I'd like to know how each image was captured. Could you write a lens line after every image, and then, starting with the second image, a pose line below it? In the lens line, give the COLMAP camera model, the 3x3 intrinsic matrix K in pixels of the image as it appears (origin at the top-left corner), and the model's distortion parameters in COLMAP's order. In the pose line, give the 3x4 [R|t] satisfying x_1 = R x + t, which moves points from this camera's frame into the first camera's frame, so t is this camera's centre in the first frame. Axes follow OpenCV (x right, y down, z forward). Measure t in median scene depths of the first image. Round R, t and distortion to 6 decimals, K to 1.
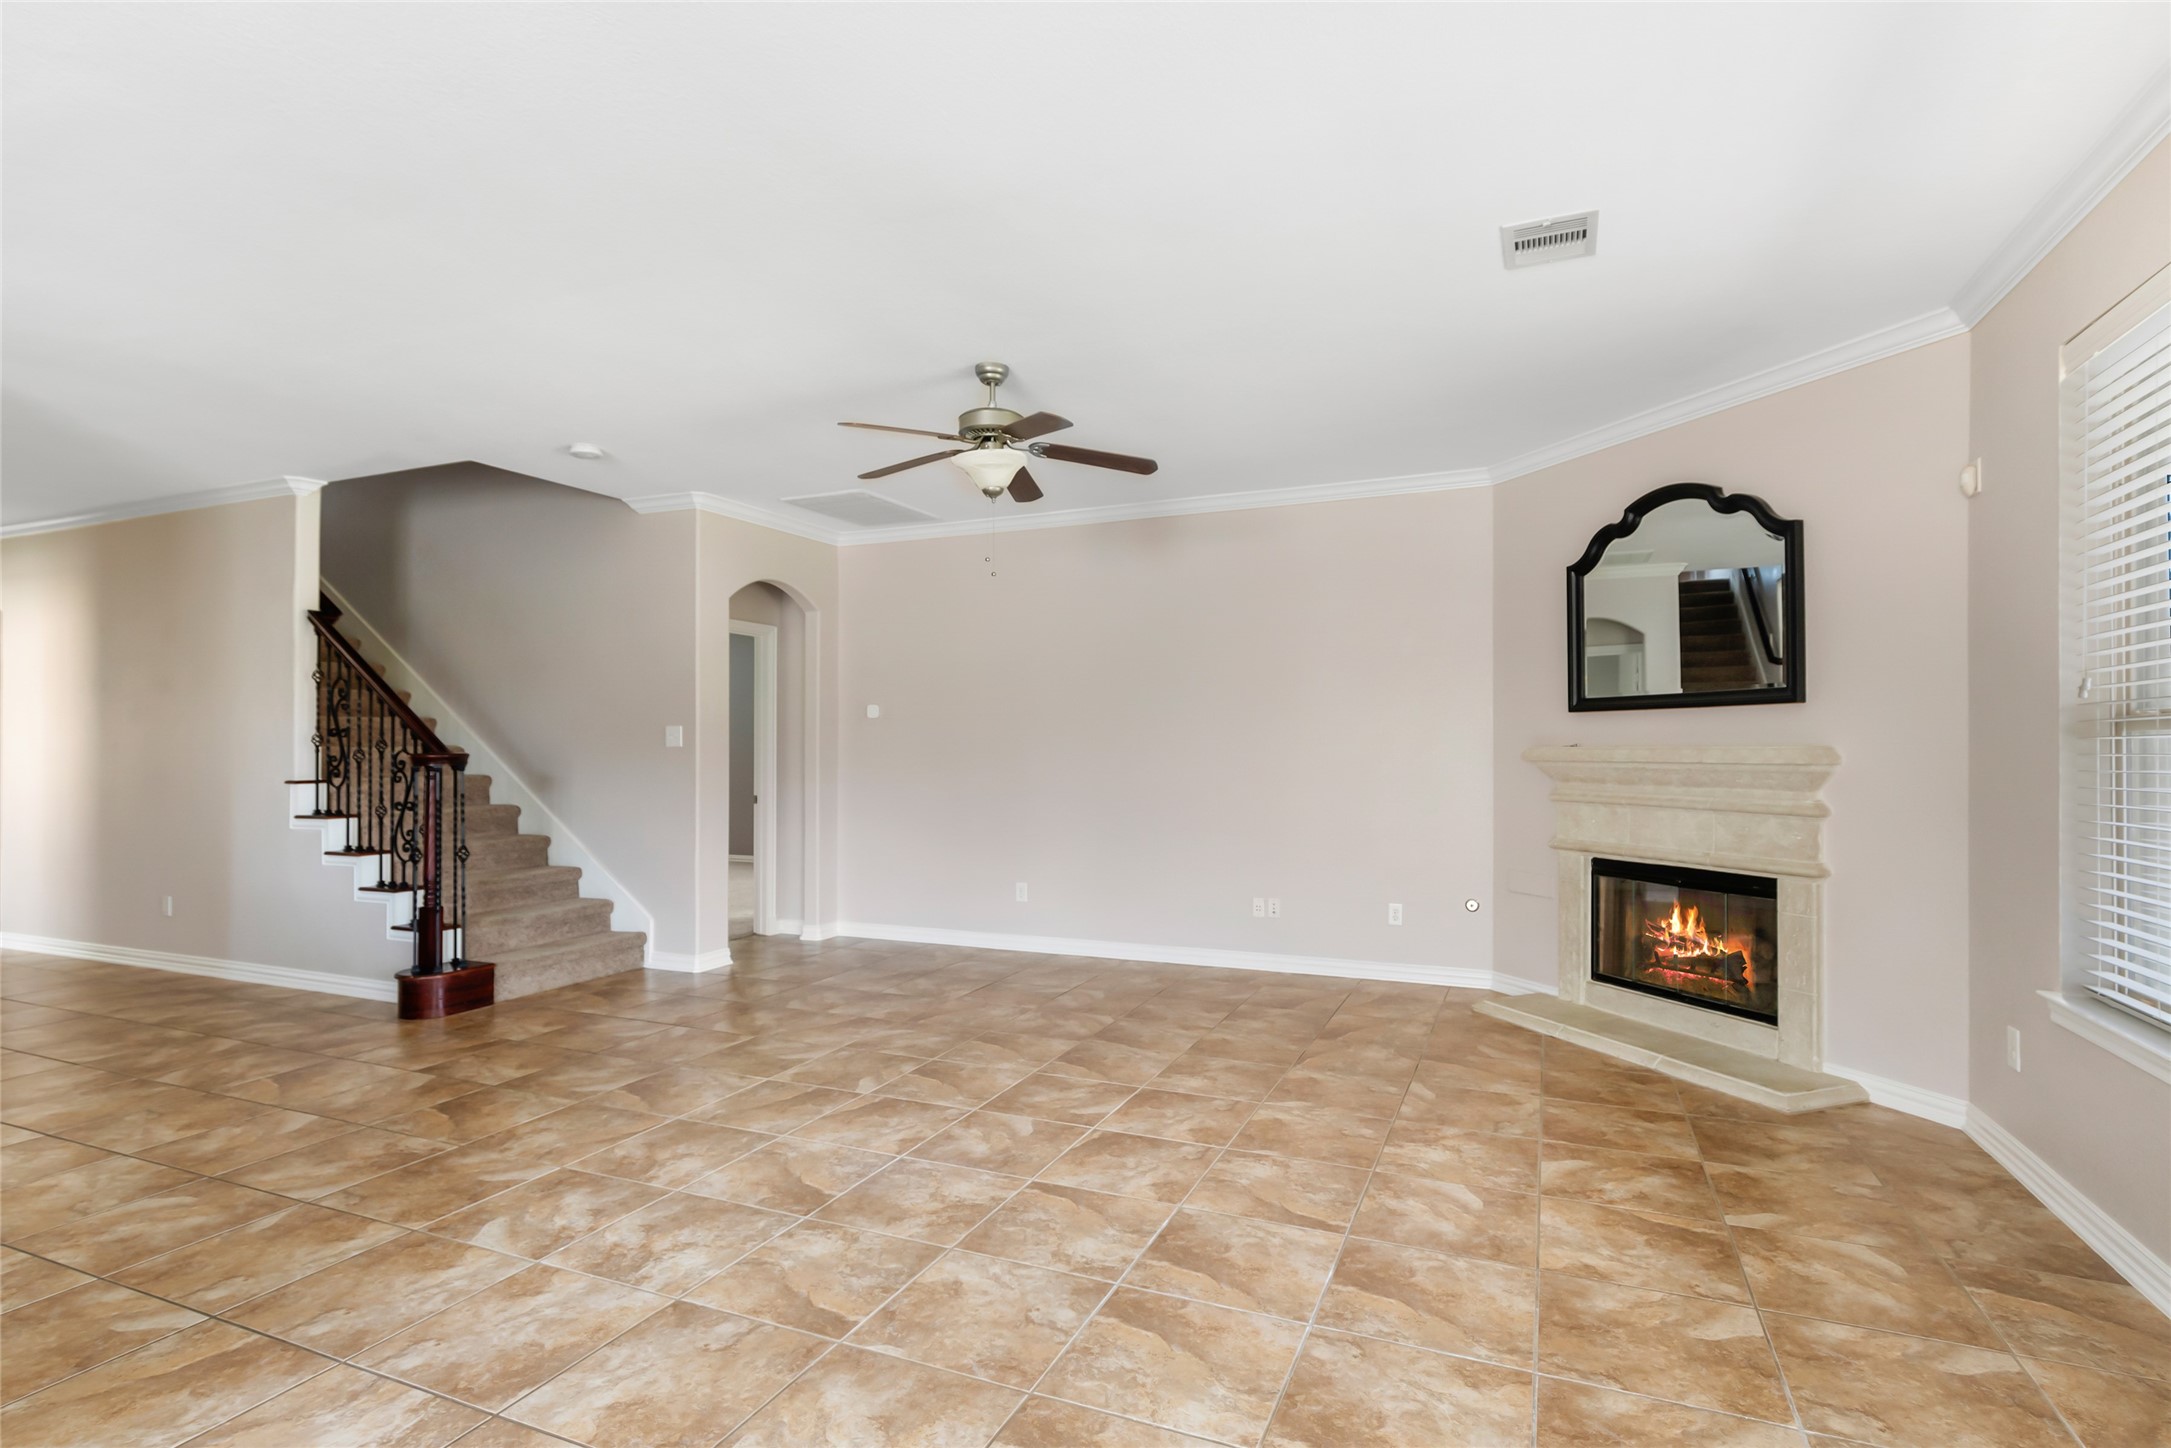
lens RADIAL K [[1069.9, 0, 1092.6], [0, 1069.9, 729.7], [0, 0, 1]] dist [0.011778, -0.001449]
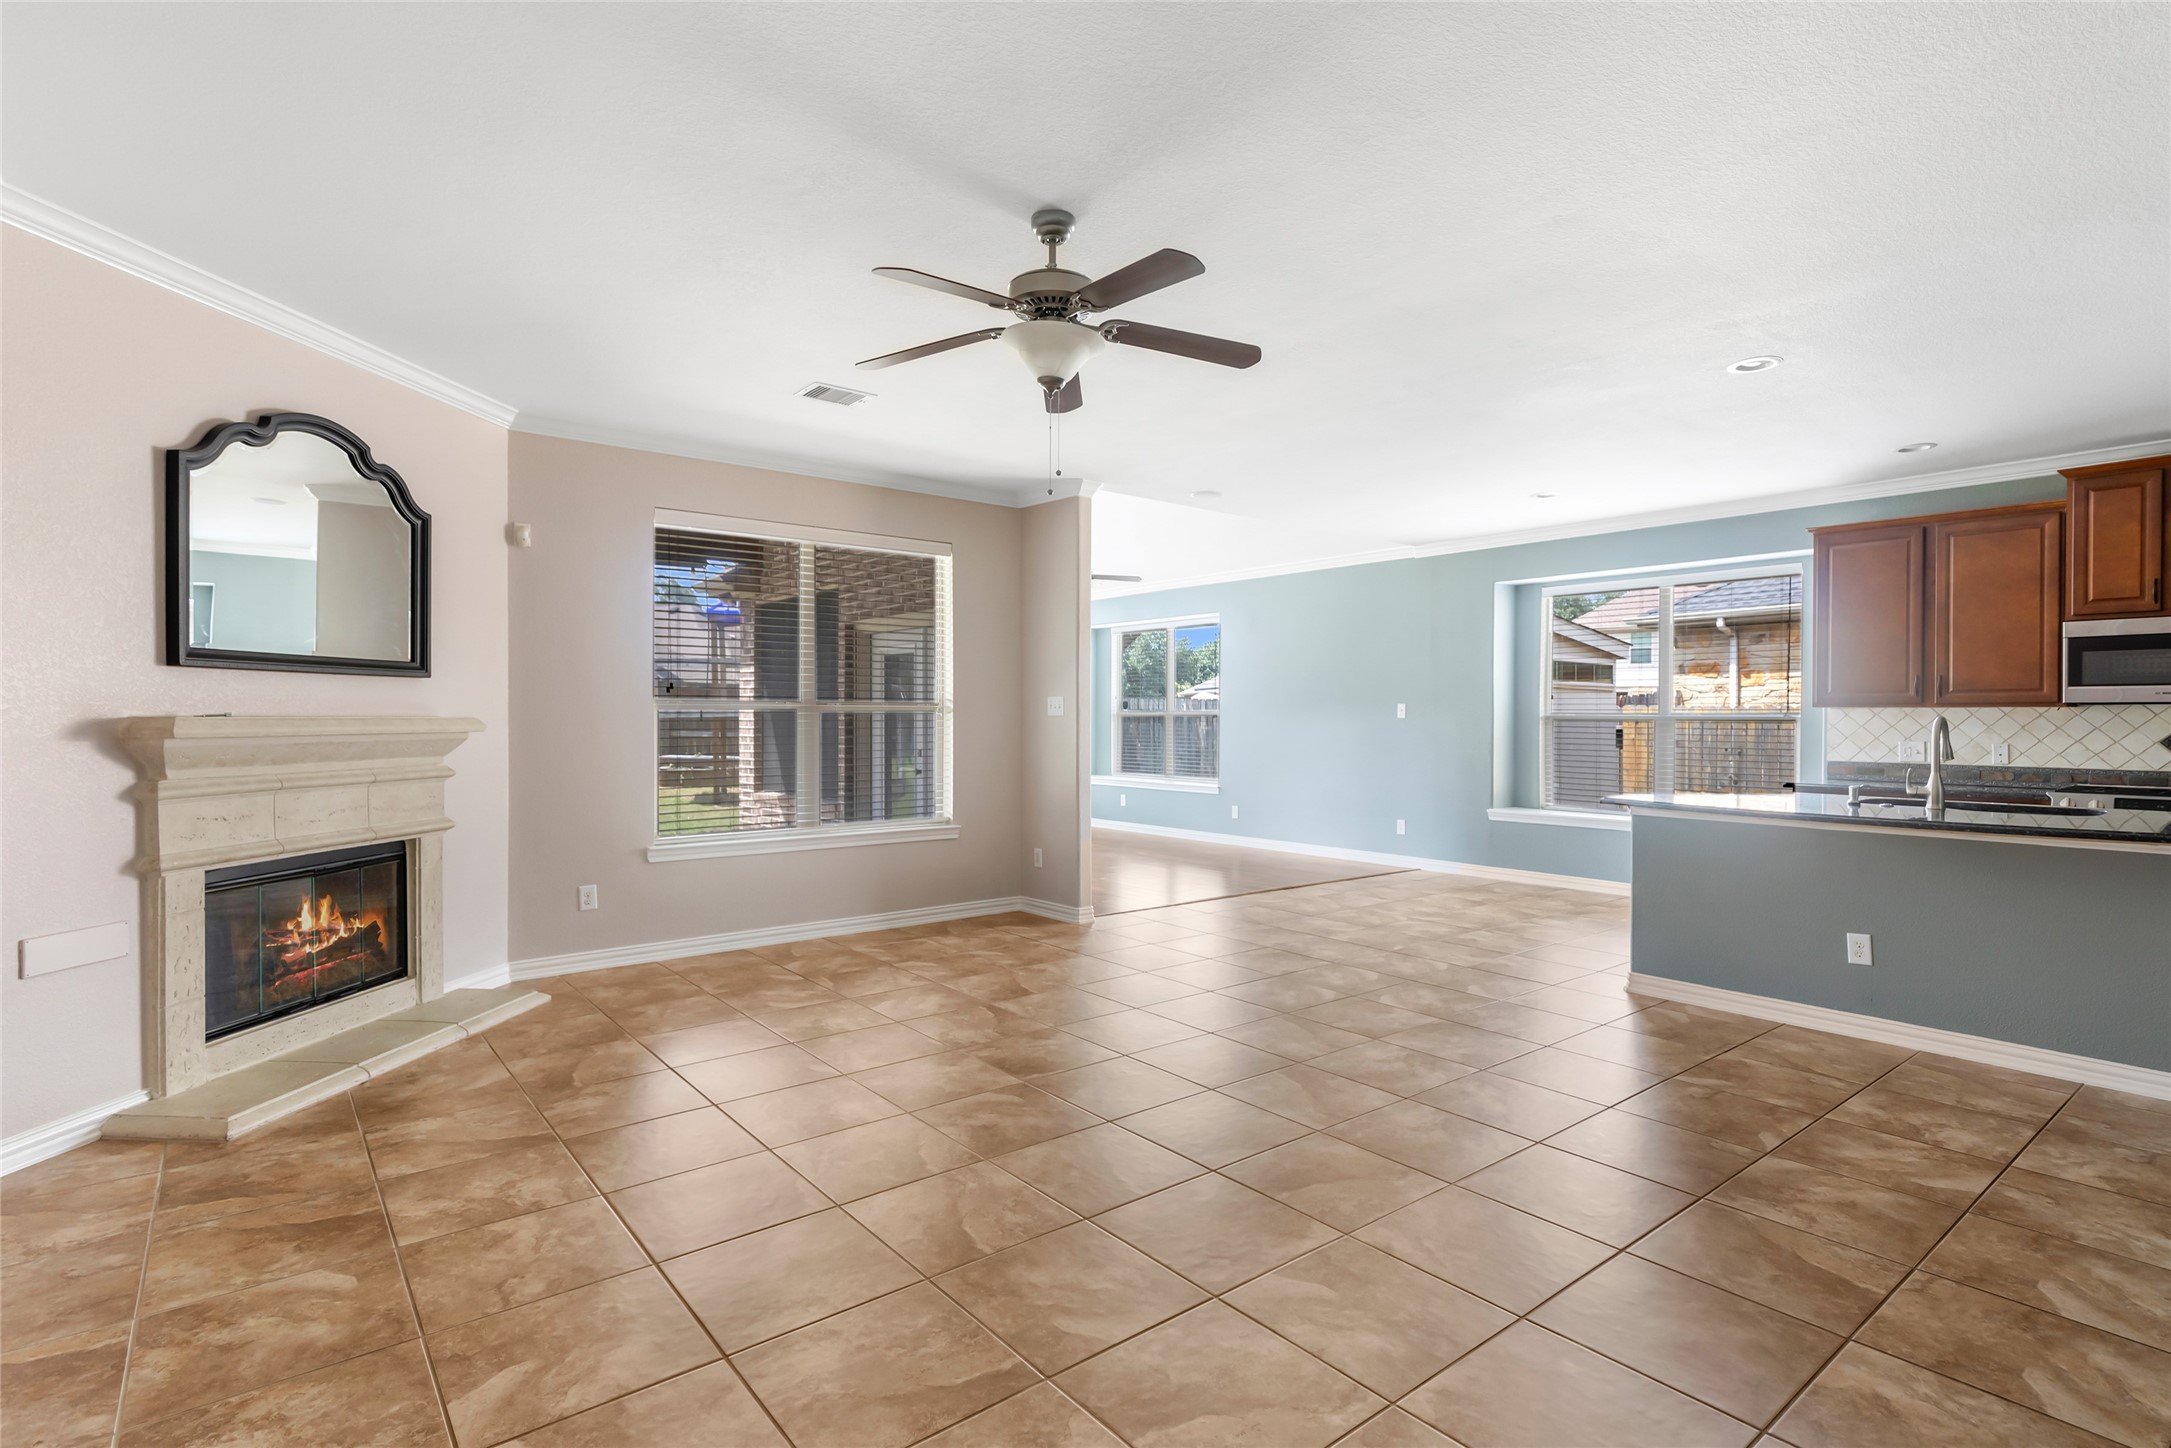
lens RADIAL K [[1069.9, 0, 1102.9], [0, 1069.9, 716.9], [0, 0, 1]] dist [0.011778, -0.001449]
pose [[-0.891727, 0.001040, 0.452572, -0.483529], [-0.005416, 0.999901, -0.012970, 0.027820], [-0.452540, -0.014017, -0.891634, 1.707352]]
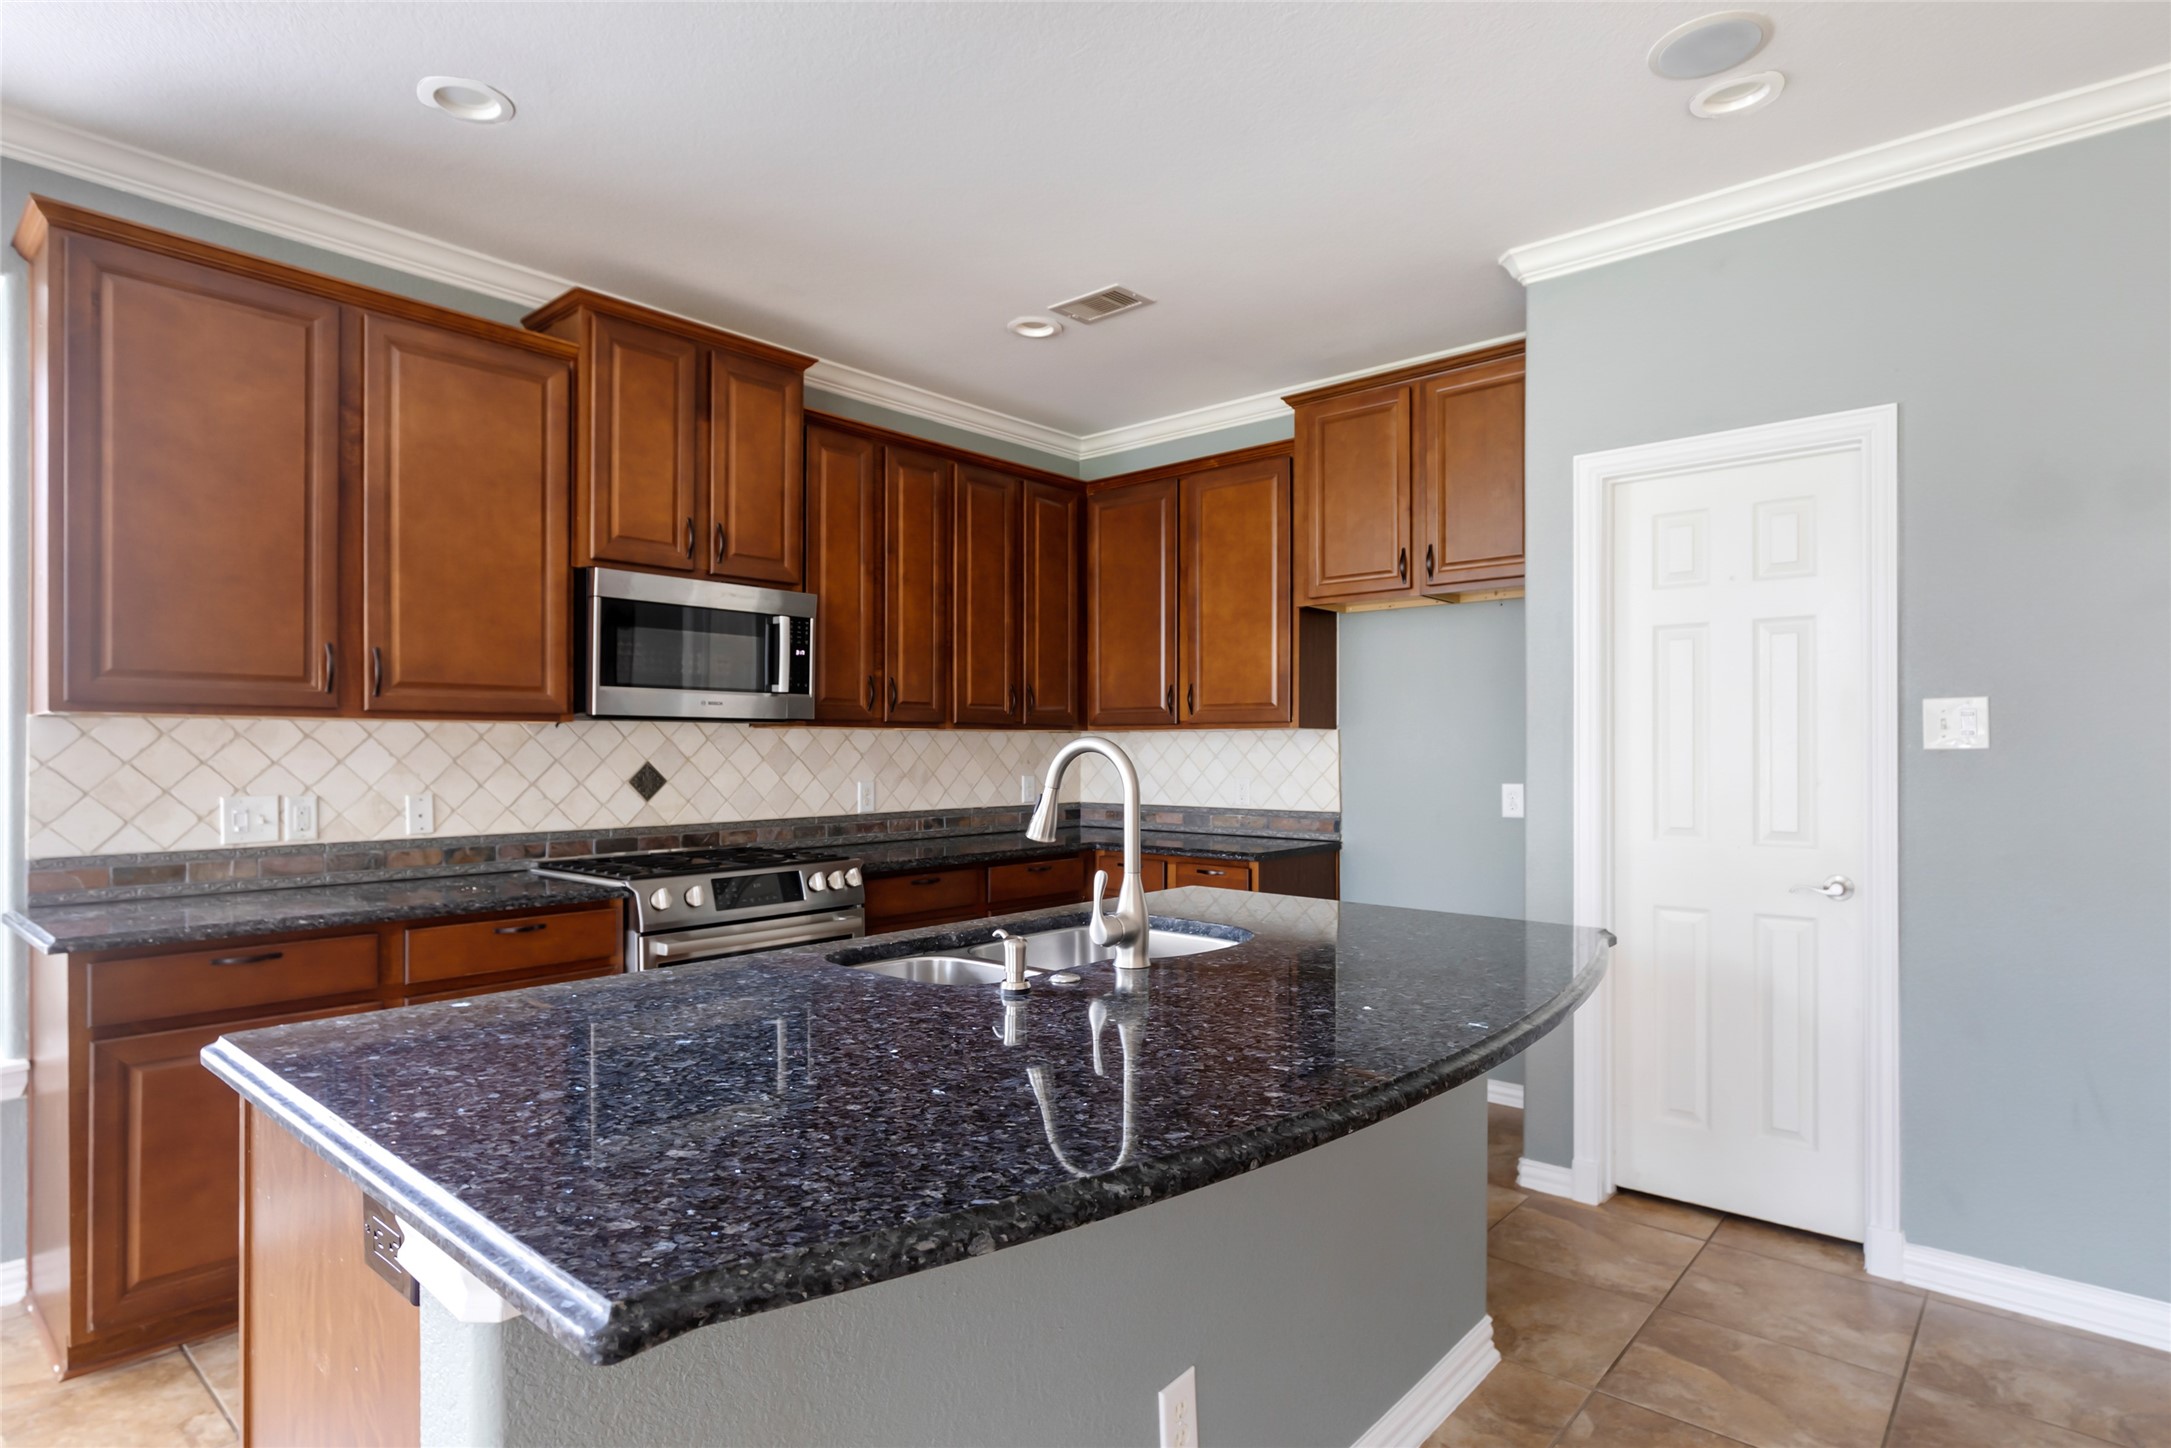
lens RADIAL K [[1144.2, 0, 1063.2], [0, 1144.2, 757.8], [0, 0, 1]] dist [0.005064, 0.001819]
pose [[-0.316650, 0.009504, -0.948495, -0.290711], [0.011864, 0.999911, 0.006058, 0.013657], [0.948468, -0.009335, -0.316735, 0.476513]]
